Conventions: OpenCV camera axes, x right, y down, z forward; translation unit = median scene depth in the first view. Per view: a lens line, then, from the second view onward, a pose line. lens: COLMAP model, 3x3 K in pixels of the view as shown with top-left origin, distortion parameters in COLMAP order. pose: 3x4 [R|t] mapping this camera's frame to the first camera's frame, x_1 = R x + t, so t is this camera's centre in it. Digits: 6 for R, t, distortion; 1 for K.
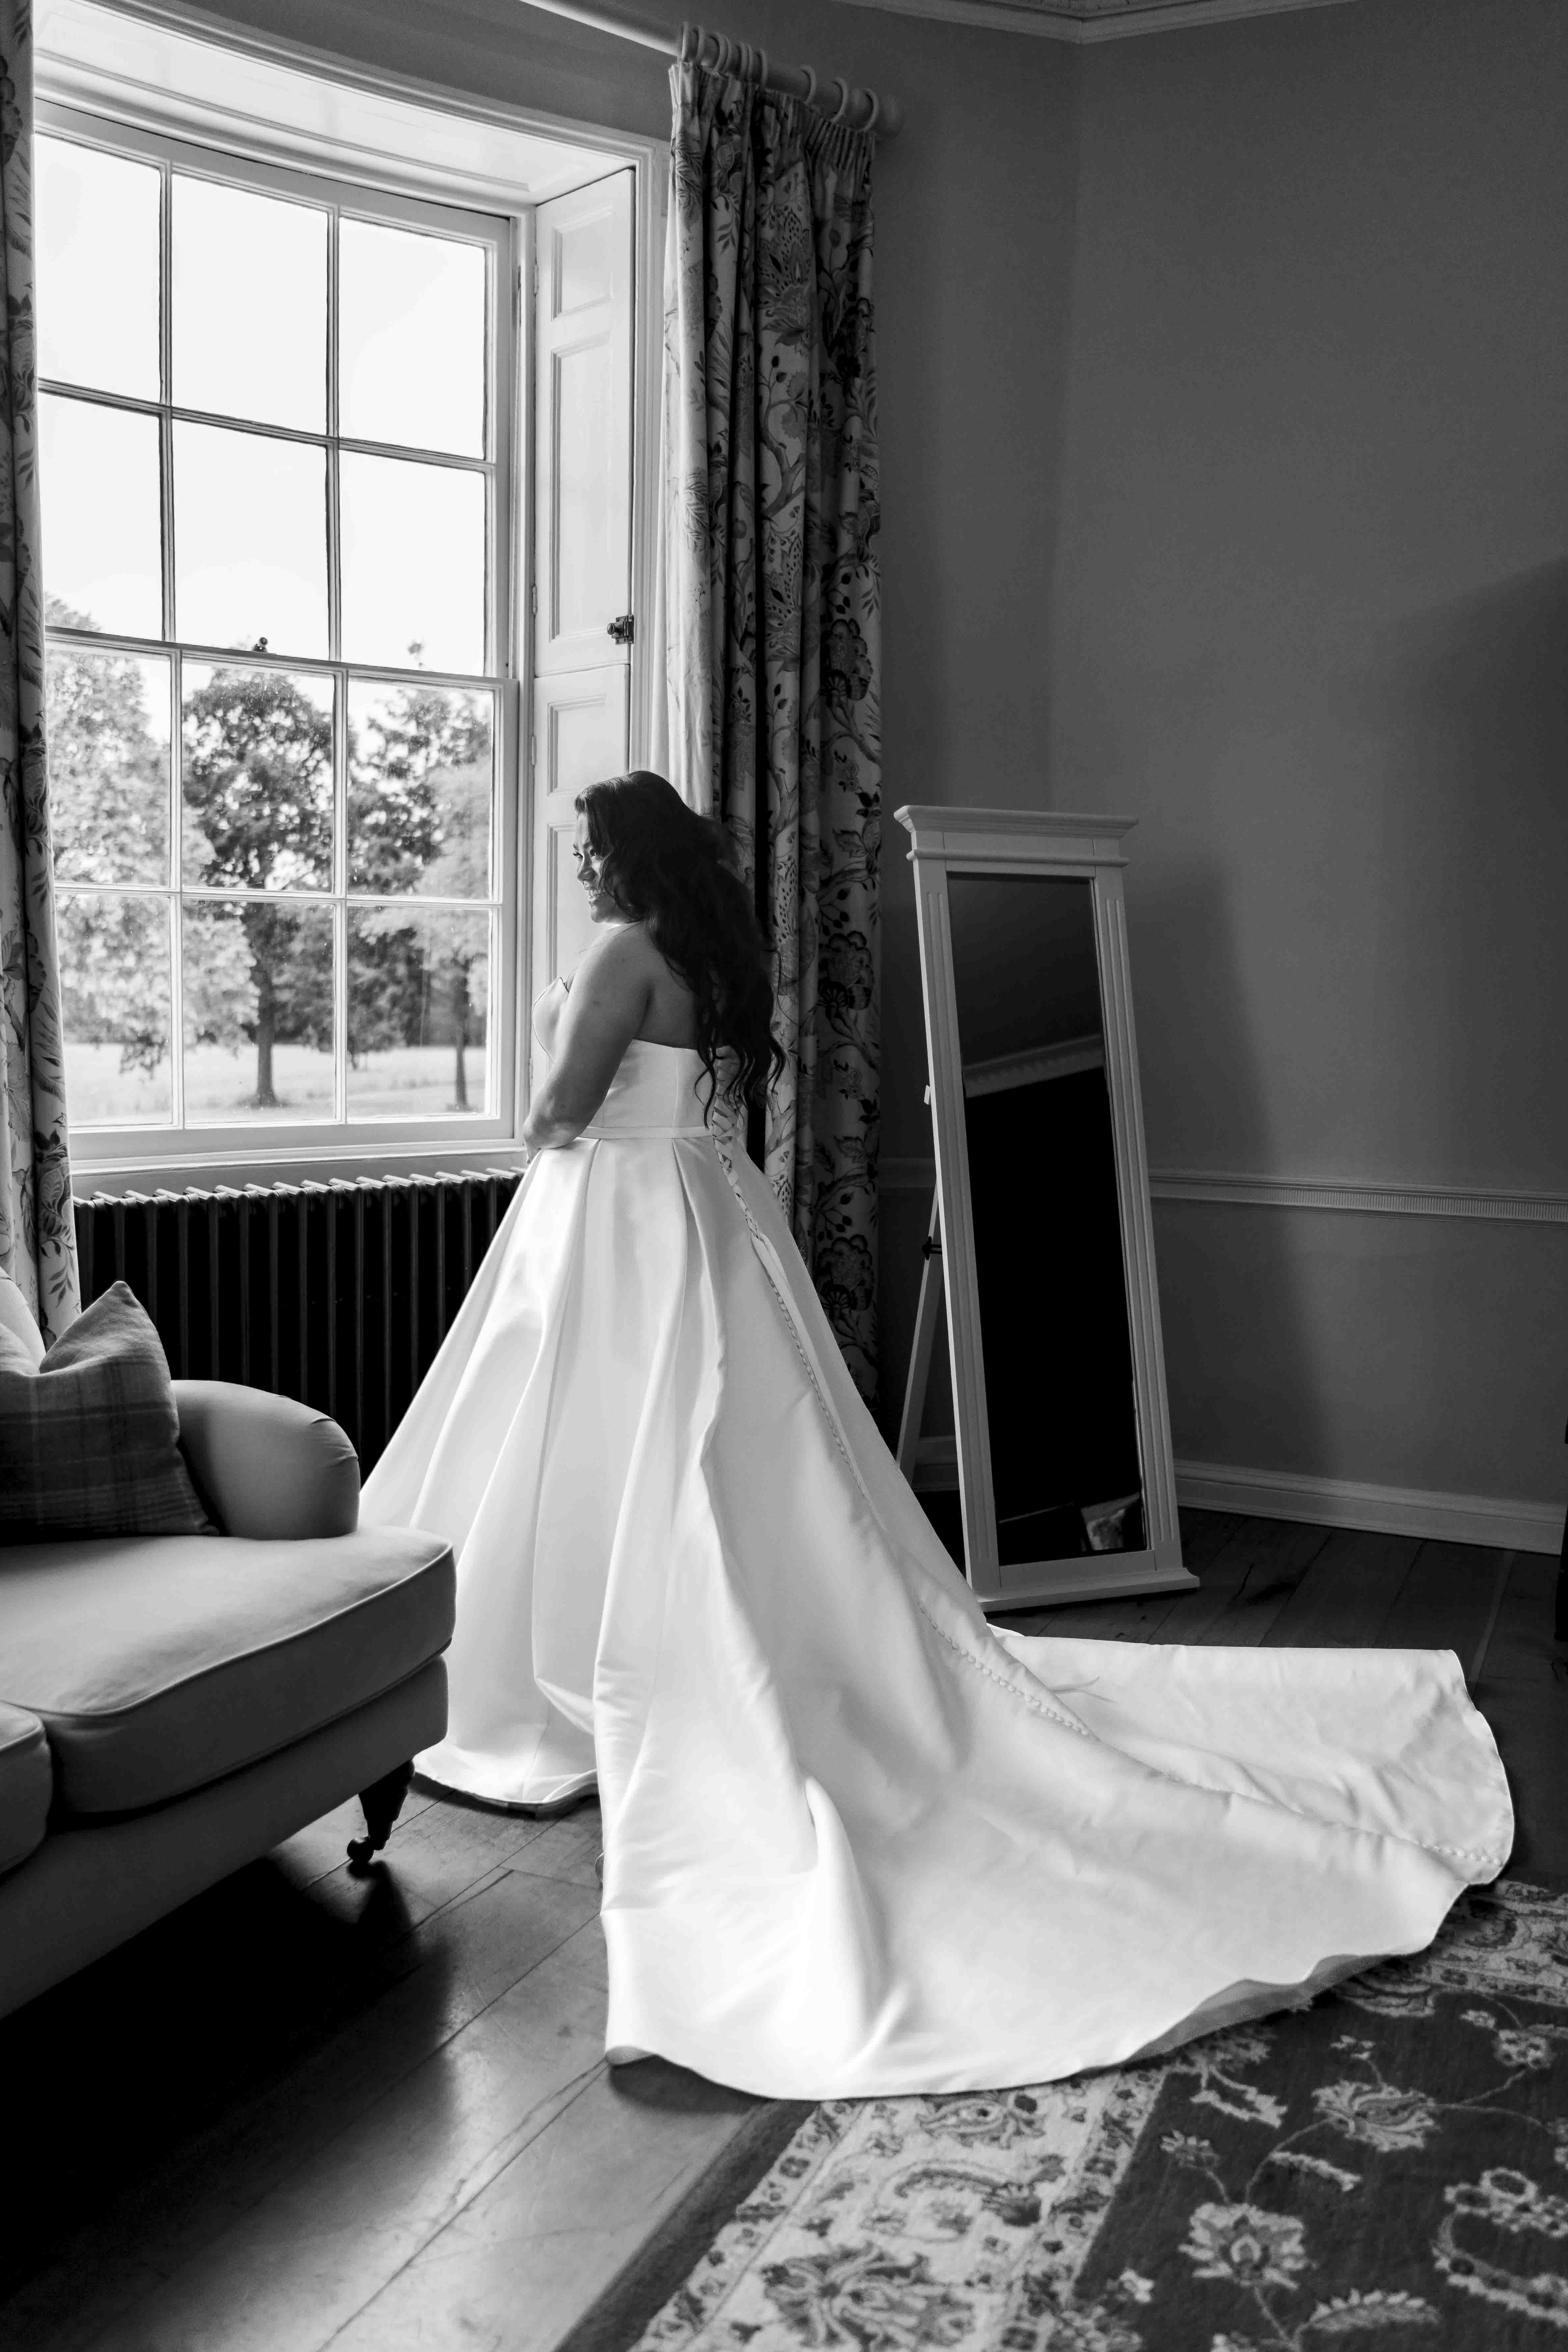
lens RADIAL K [[1927.0, 0, 766.7], [0, 1927.0, 1188.9], [0, 0, 1]] dist [-0.025562, 0.001743]
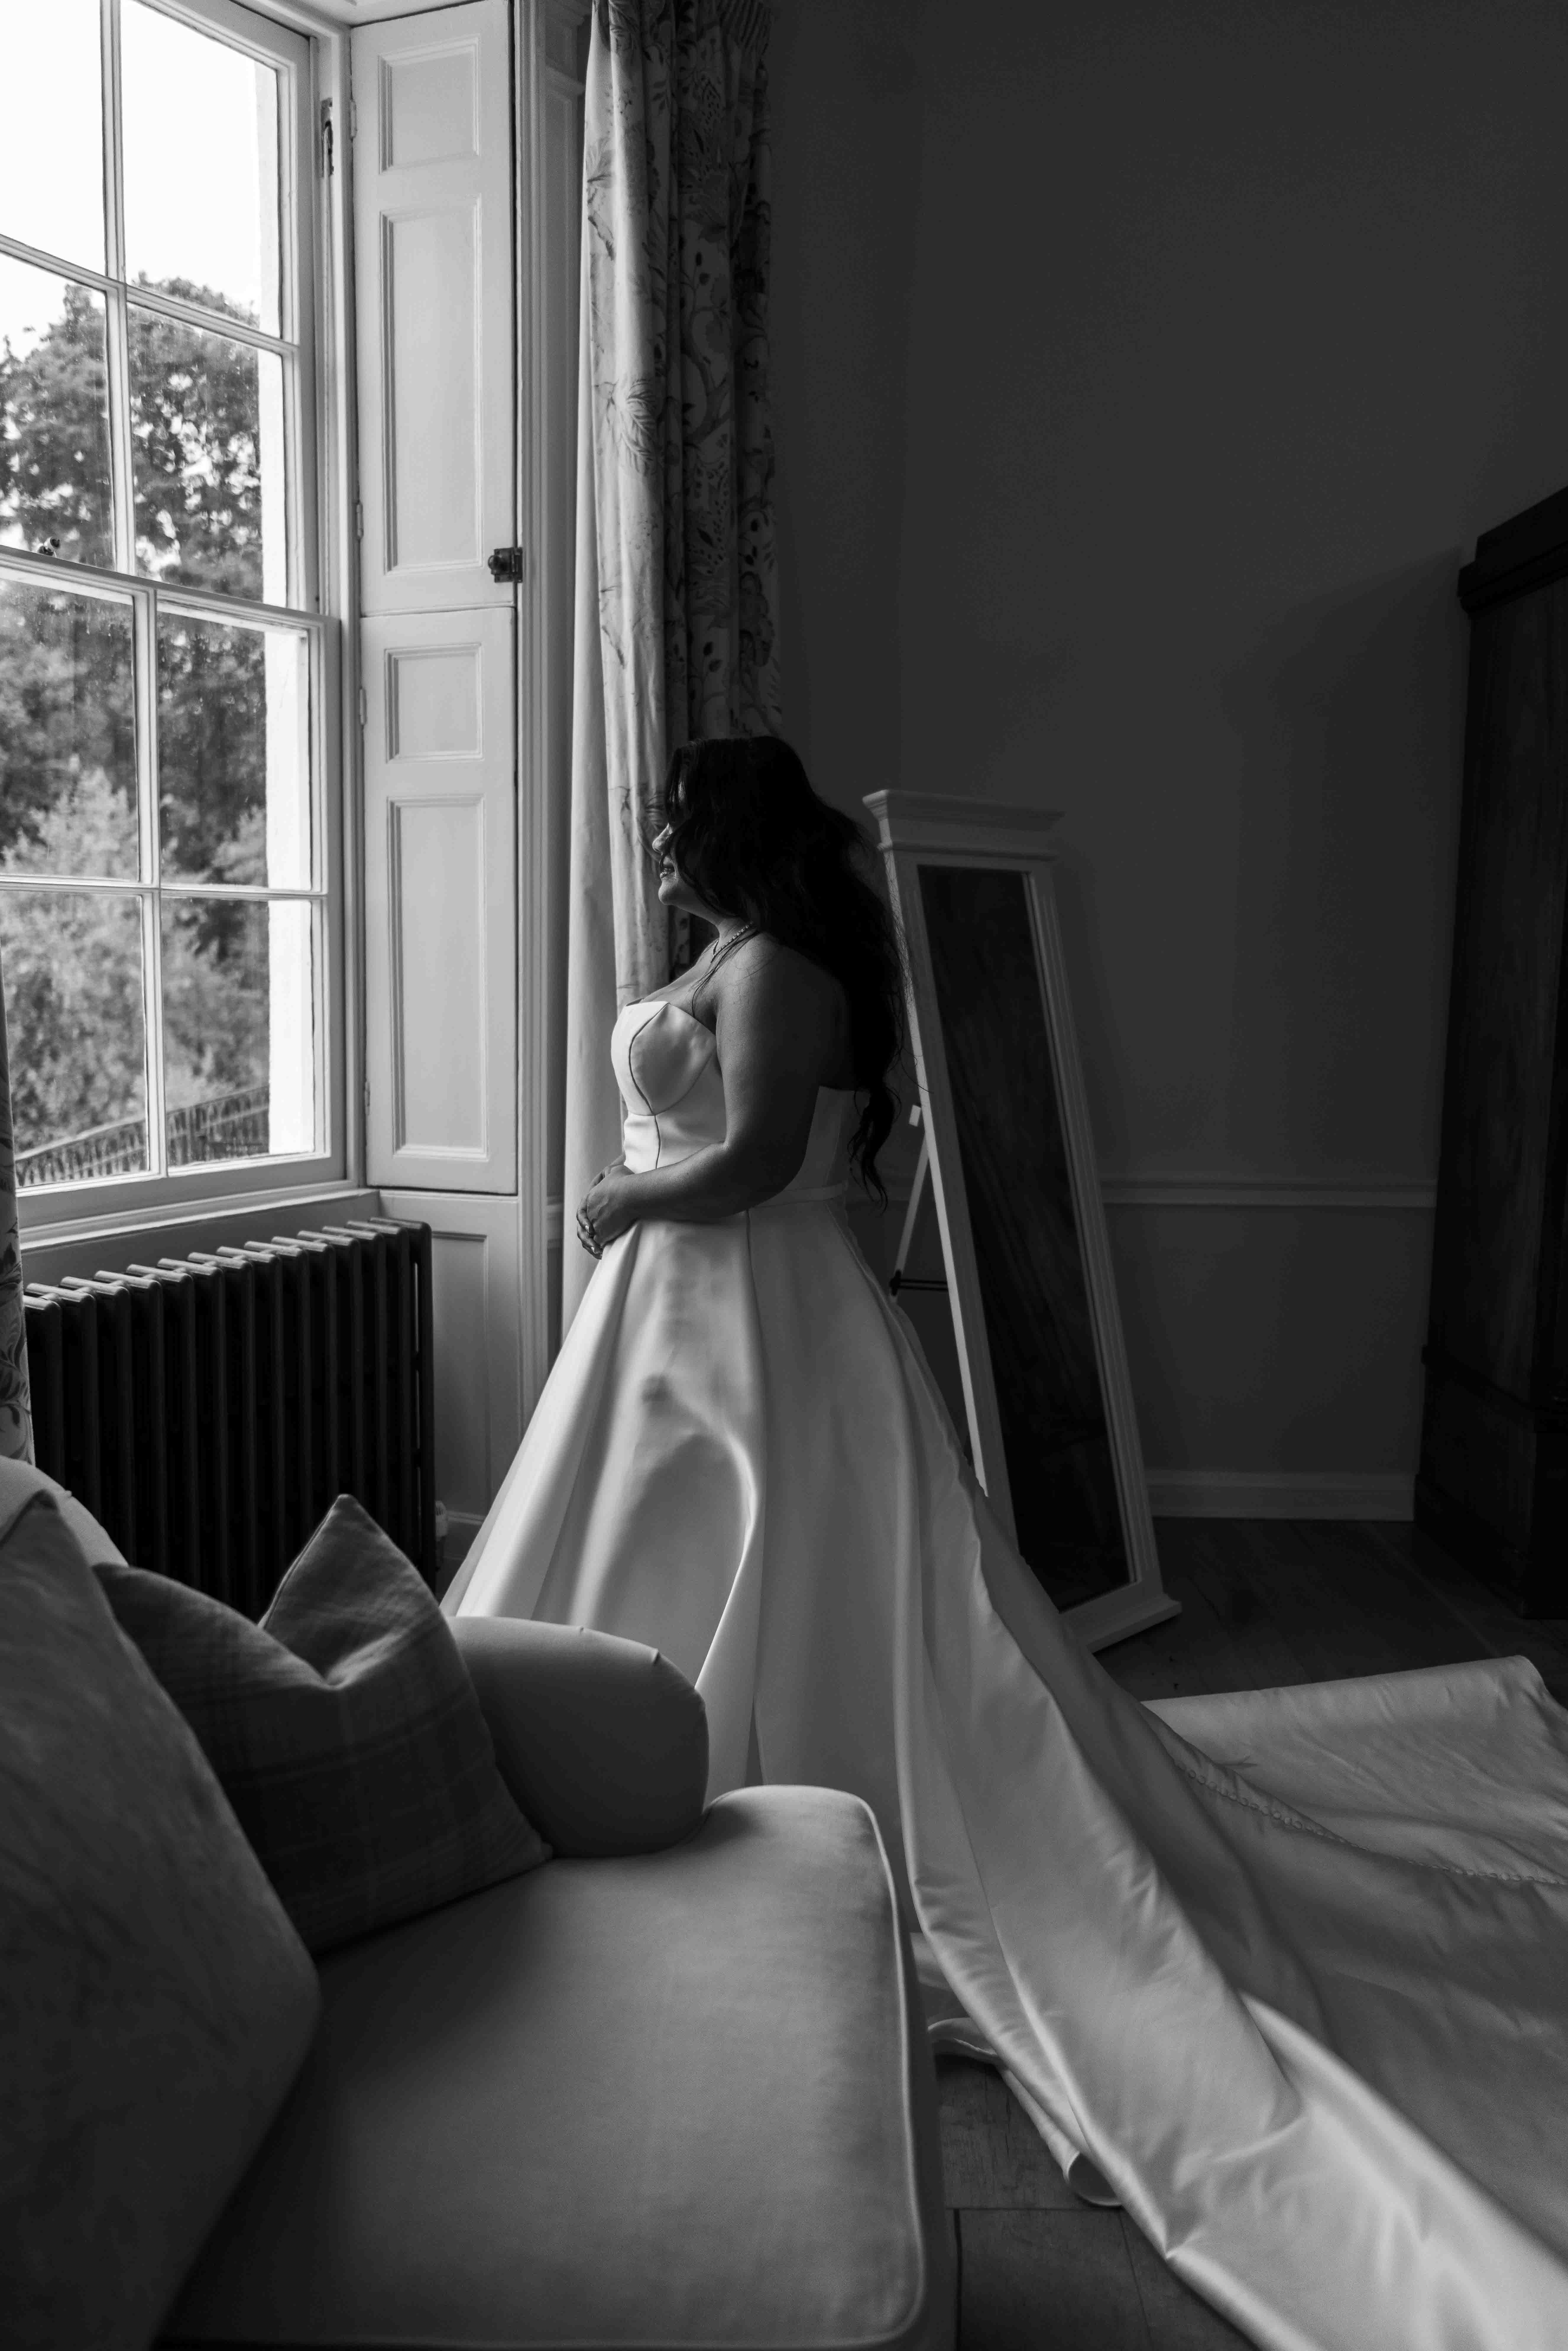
lens RADIAL K [[1779.8, 0, 784.0], [0, 1779.8, 1175.5], [0, 0, 1]] dist [-0.011830, -0.009185]
pose [[0.922755, -0.055668, 0.381345, -0.281484], [0.047443, 0.998394, 0.030945, -0.048290], [-0.382455, -0.010463, 0.923915, 0.254202]]
